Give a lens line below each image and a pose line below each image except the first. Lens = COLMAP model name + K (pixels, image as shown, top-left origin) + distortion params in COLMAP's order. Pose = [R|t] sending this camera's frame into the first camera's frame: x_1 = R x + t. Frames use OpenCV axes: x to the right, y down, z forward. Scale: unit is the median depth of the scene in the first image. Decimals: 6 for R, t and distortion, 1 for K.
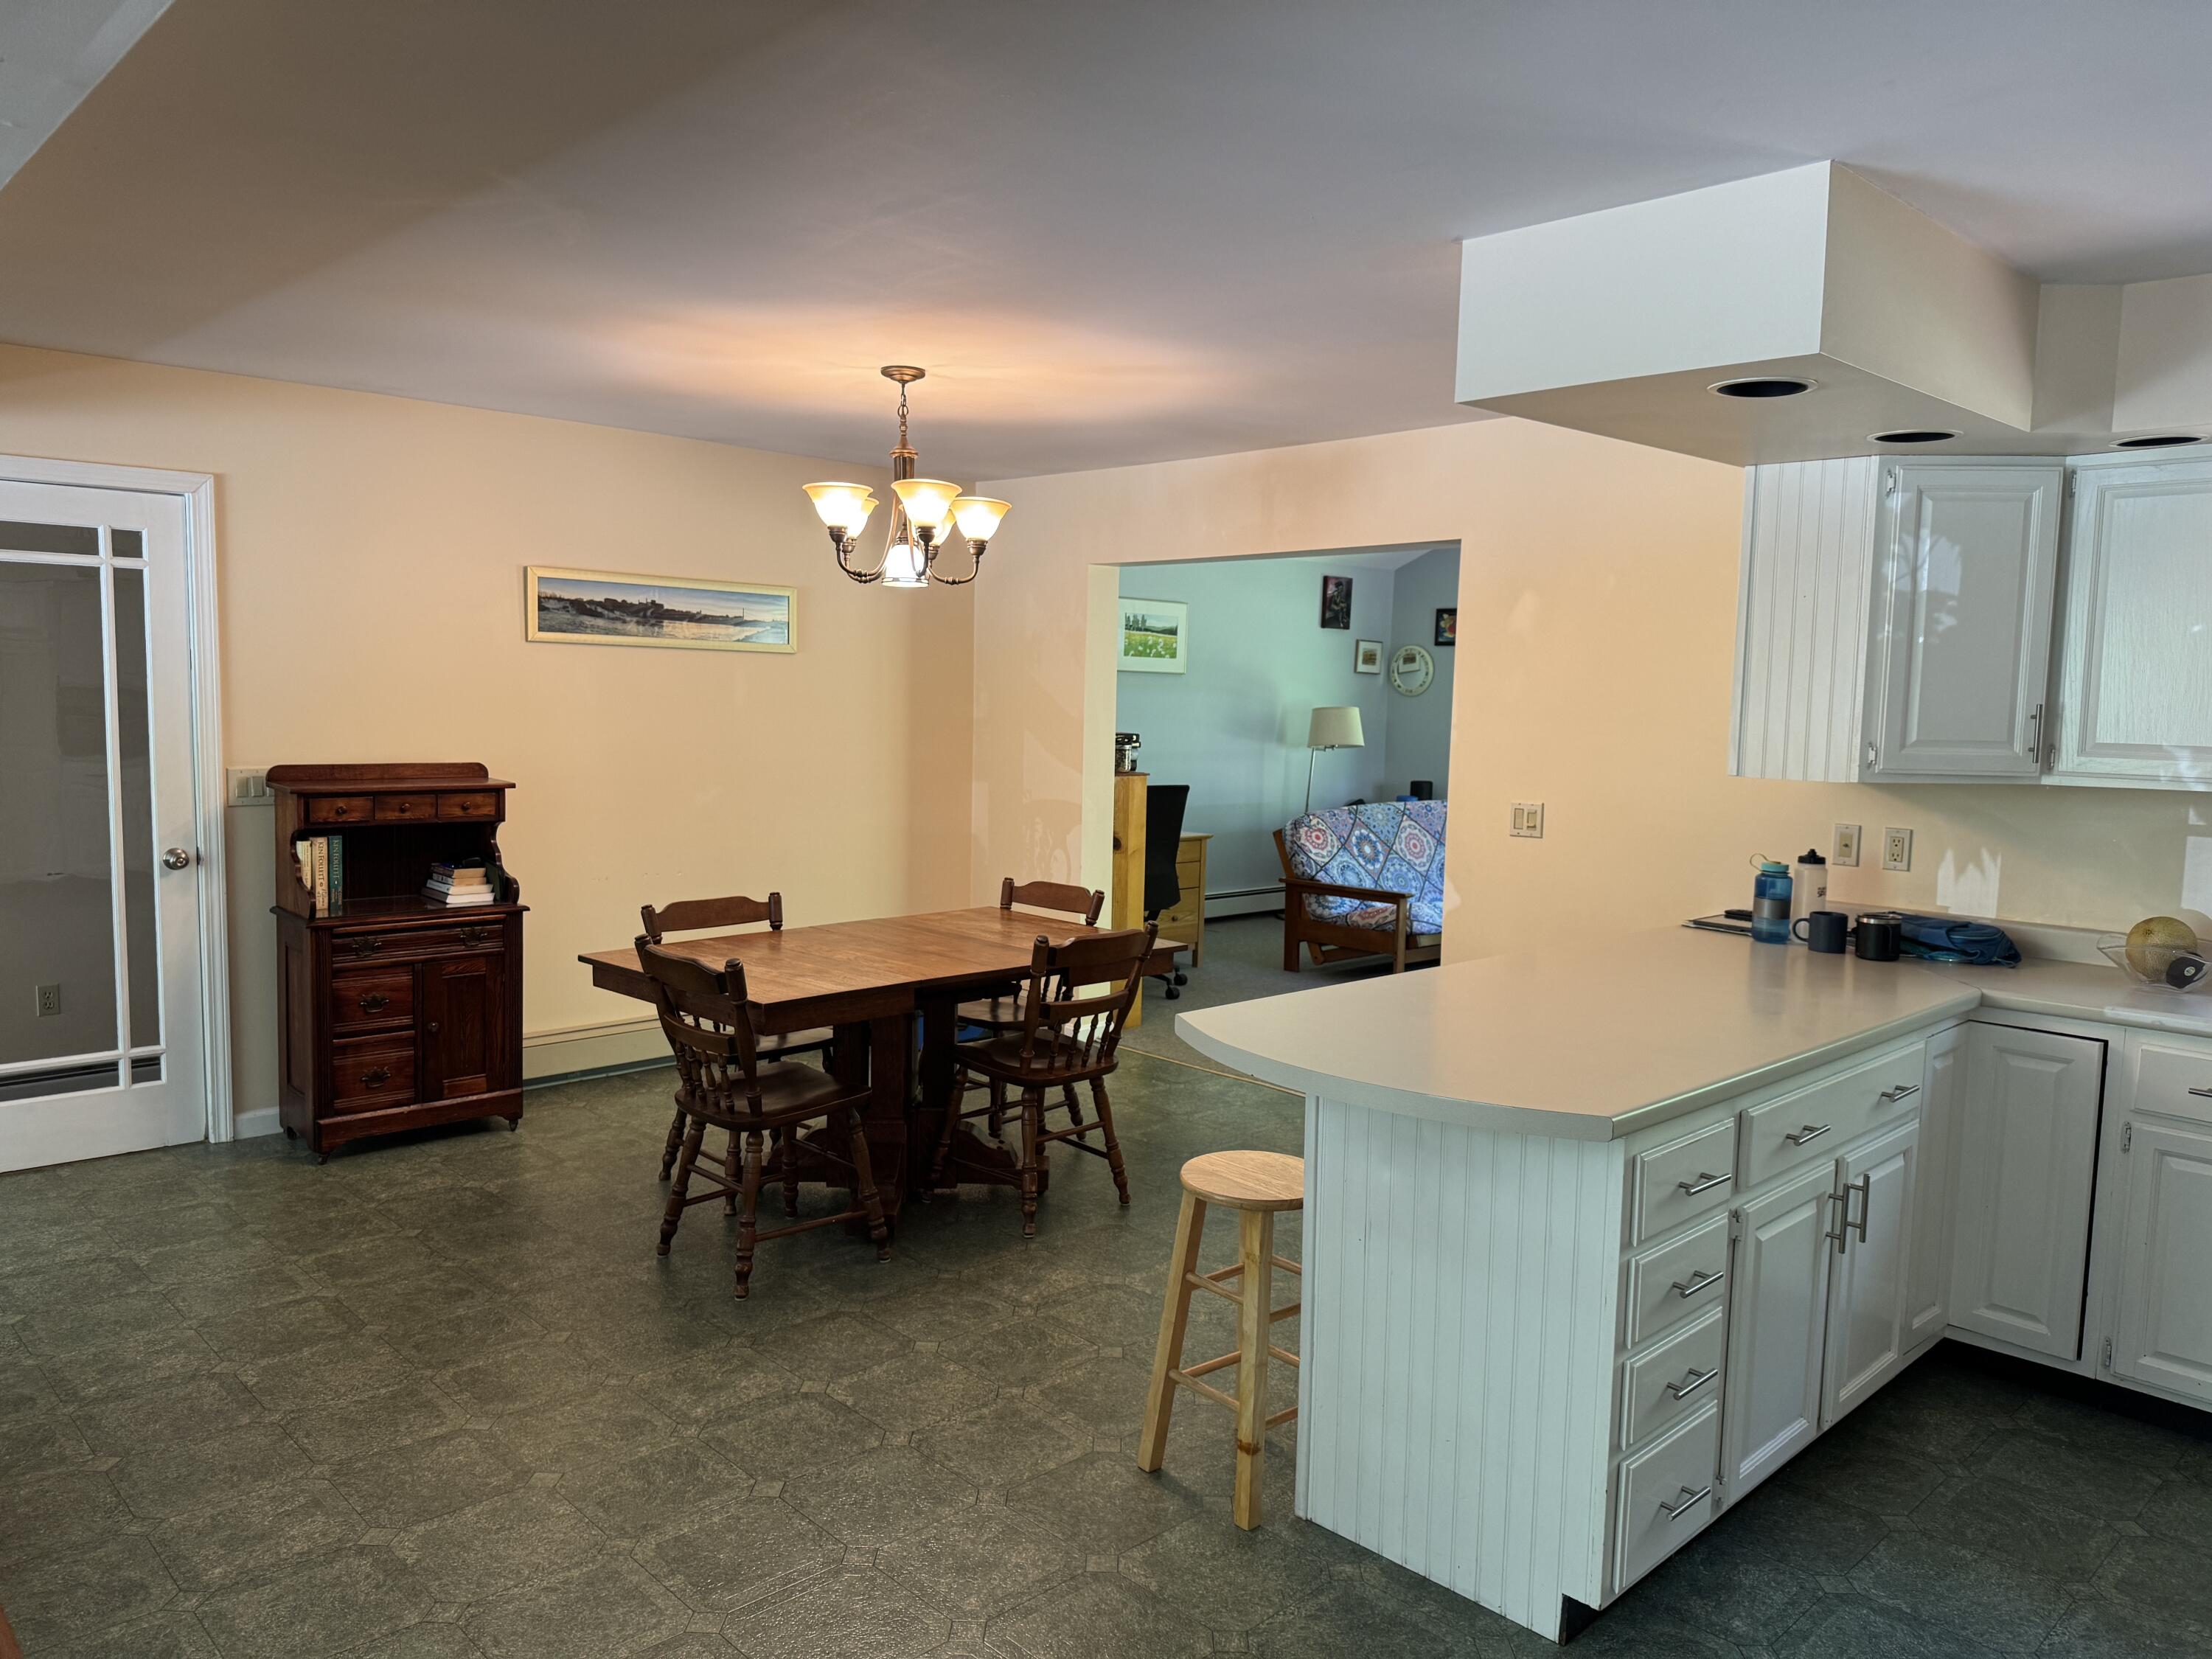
lens RADIAL K [[1560.9, 0, 1097.4], [0, 1560.9, 828.0], [0, 0, 1]] dist [0.072646, -0.090340]
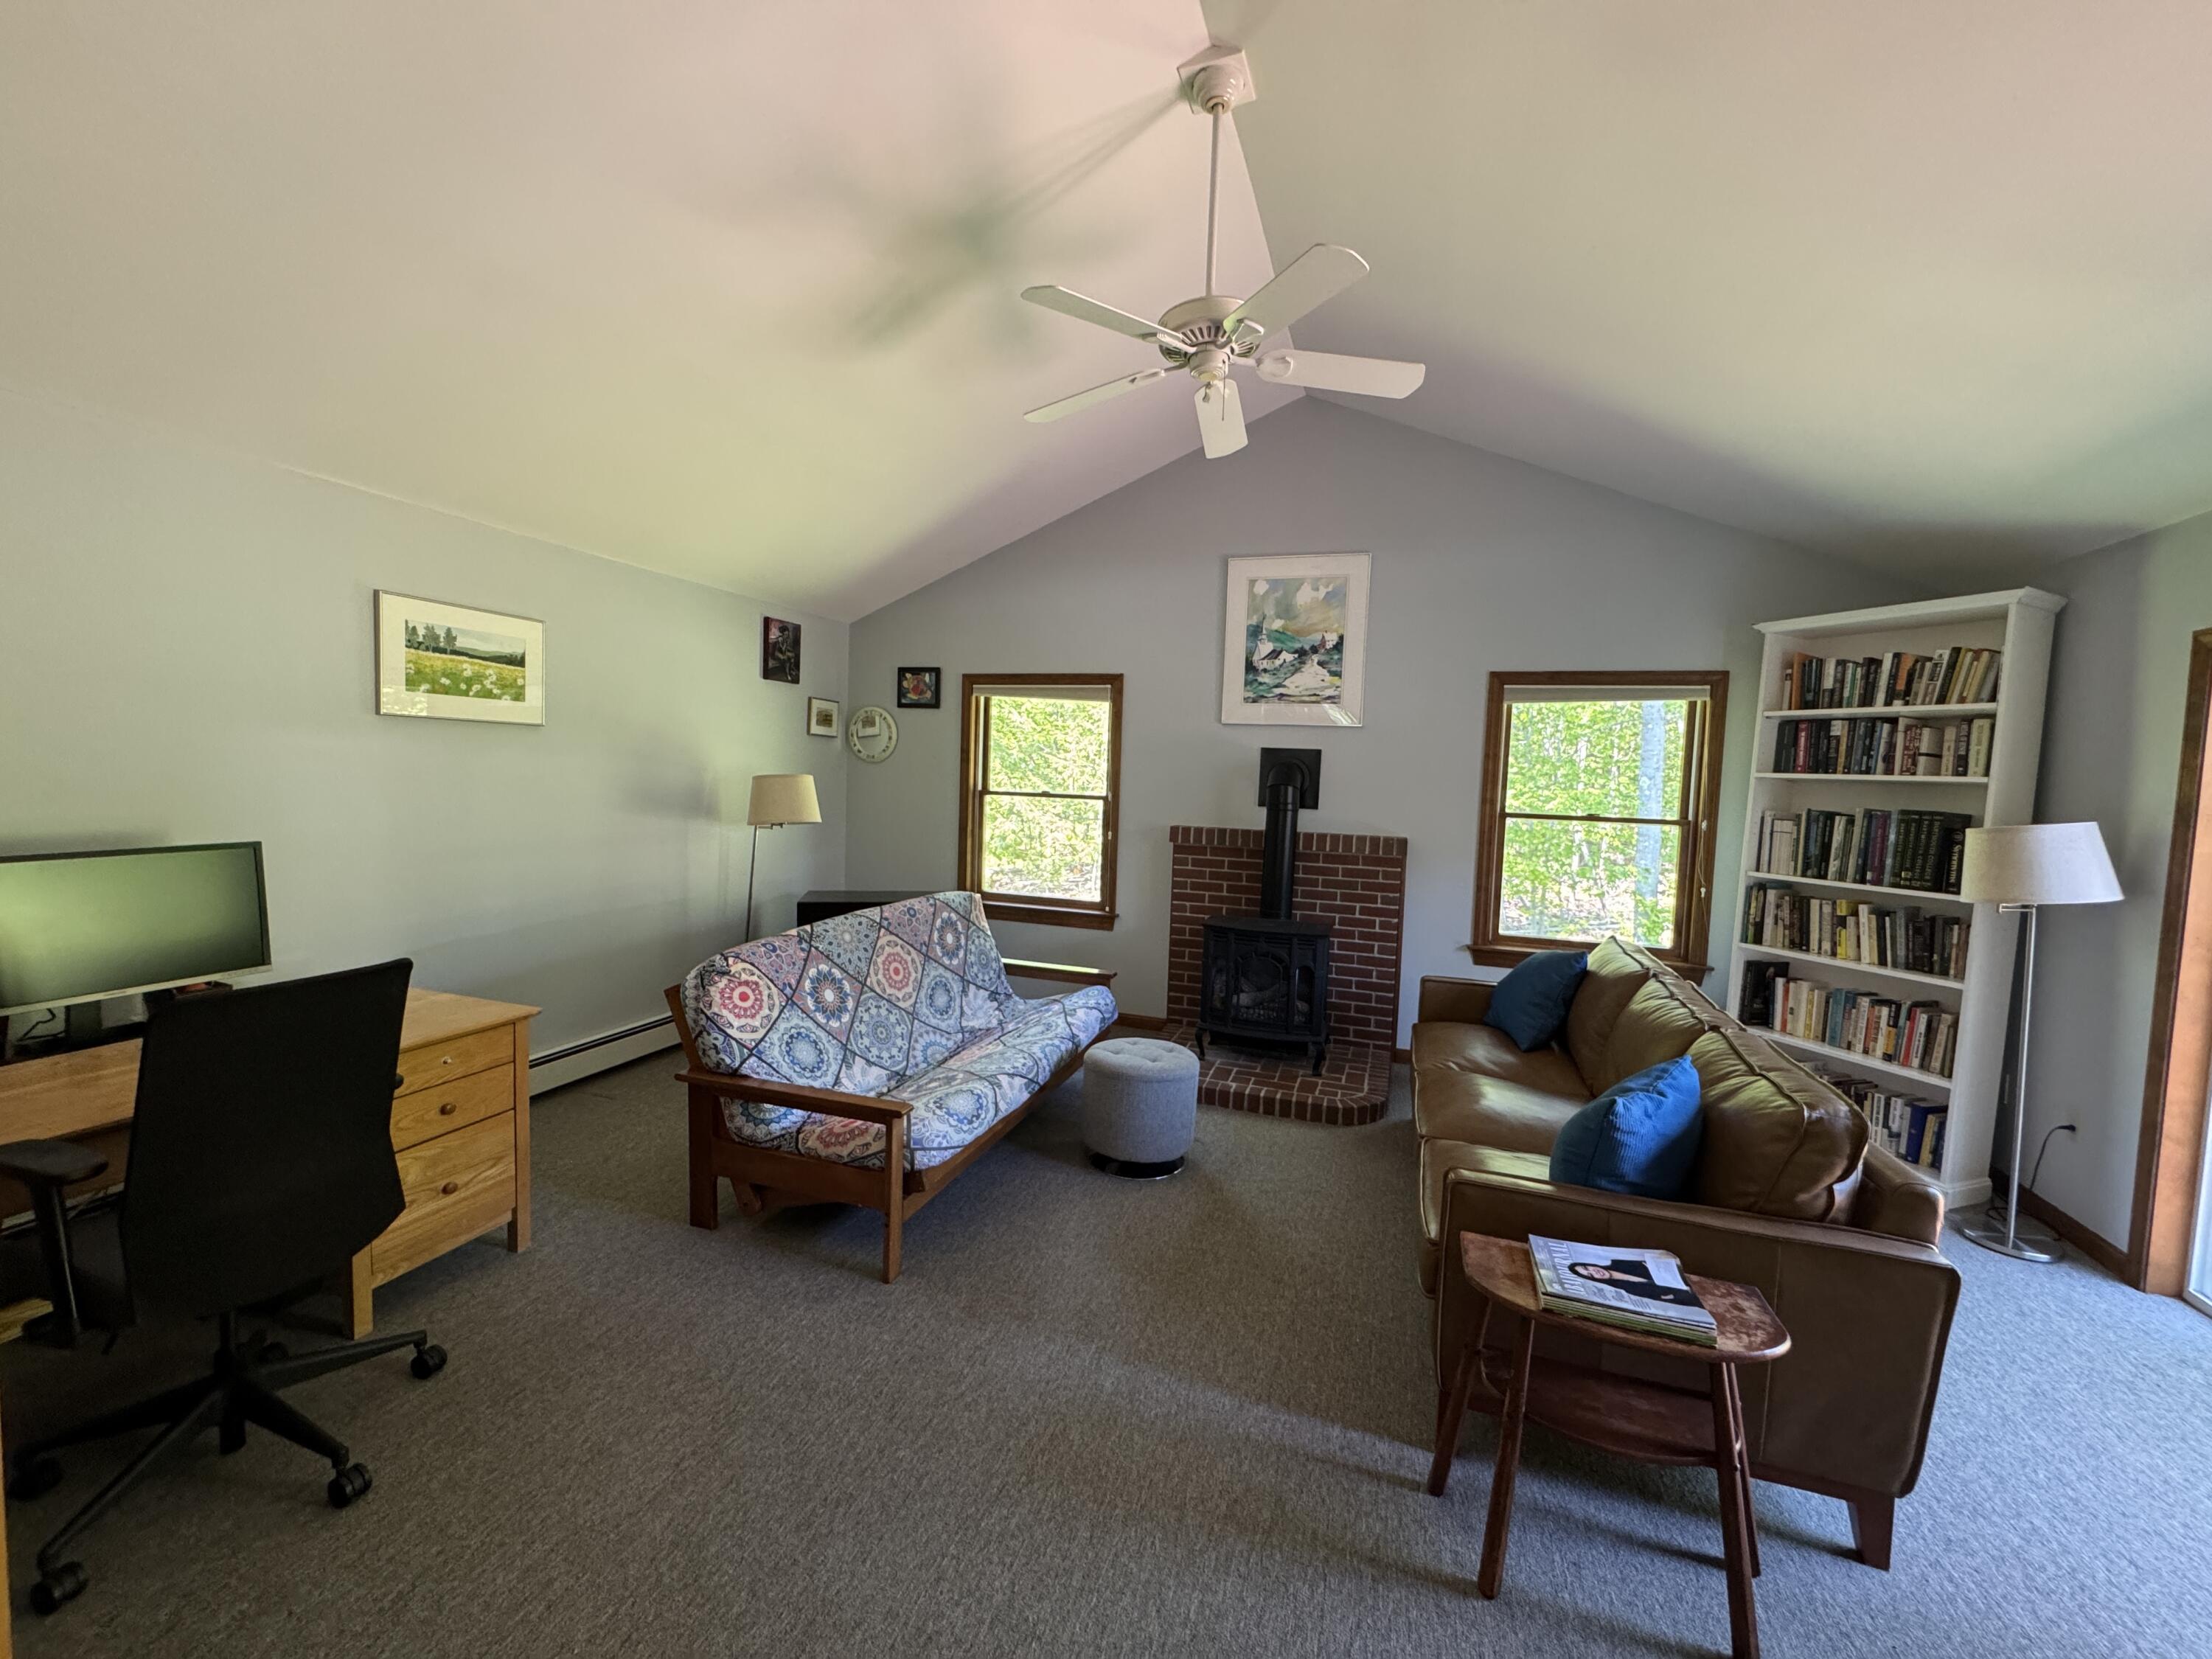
lens RADIAL K [[885.9, 0, 1108.3], [0, 885.9, 823.3], [0, 0, 1]] dist [-0.003211, 0.002125]
pose [[0.886255, -0.023187, 0.462616, 0.097870], [0.030546, 0.999498, -0.008424, -0.047529], [-0.462189, 0.021597, 0.886519, 0.568225]]
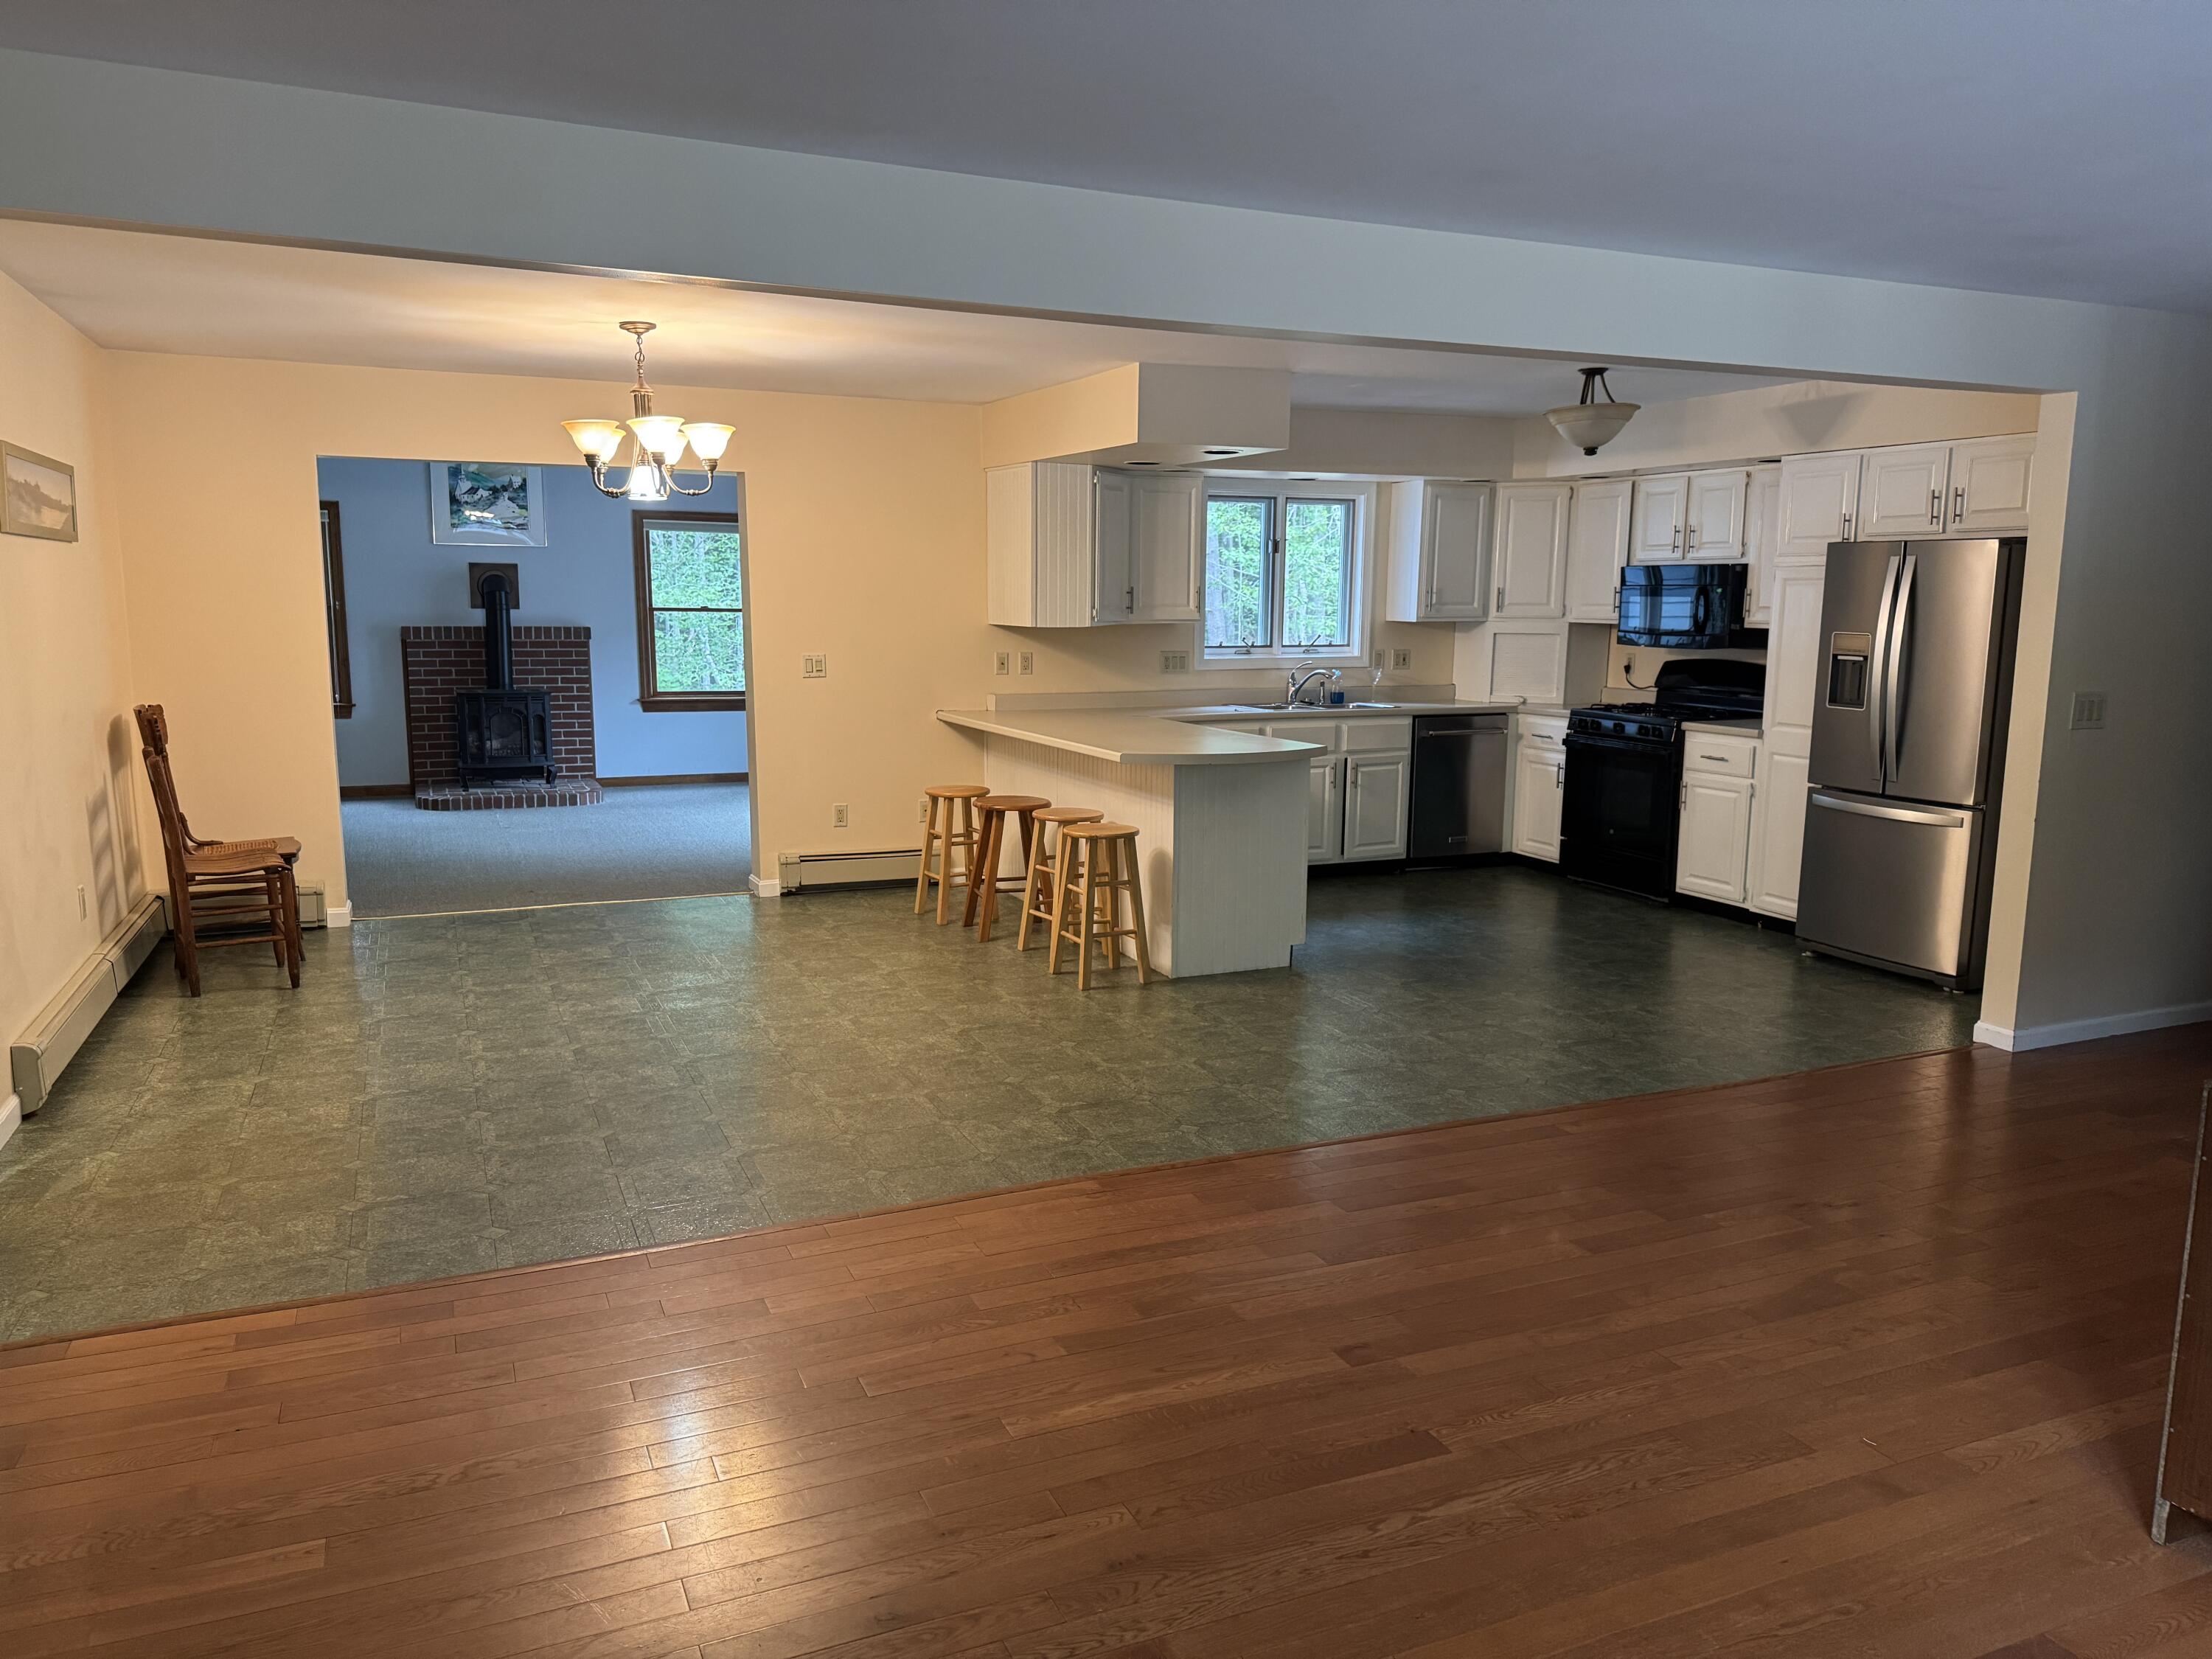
lens RADIAL K [[1560.9, 0, 1126.0], [0, 1560.9, 827.5], [0, 0, 1]] dist [0.072646, -0.090340]
pose [[0.335451, -0.161650, 0.928085, -0.563474], [0.086507, 0.986291, 0.140521, -0.020247], [-0.938077, 0.033148, 0.344837, 0.107303]]
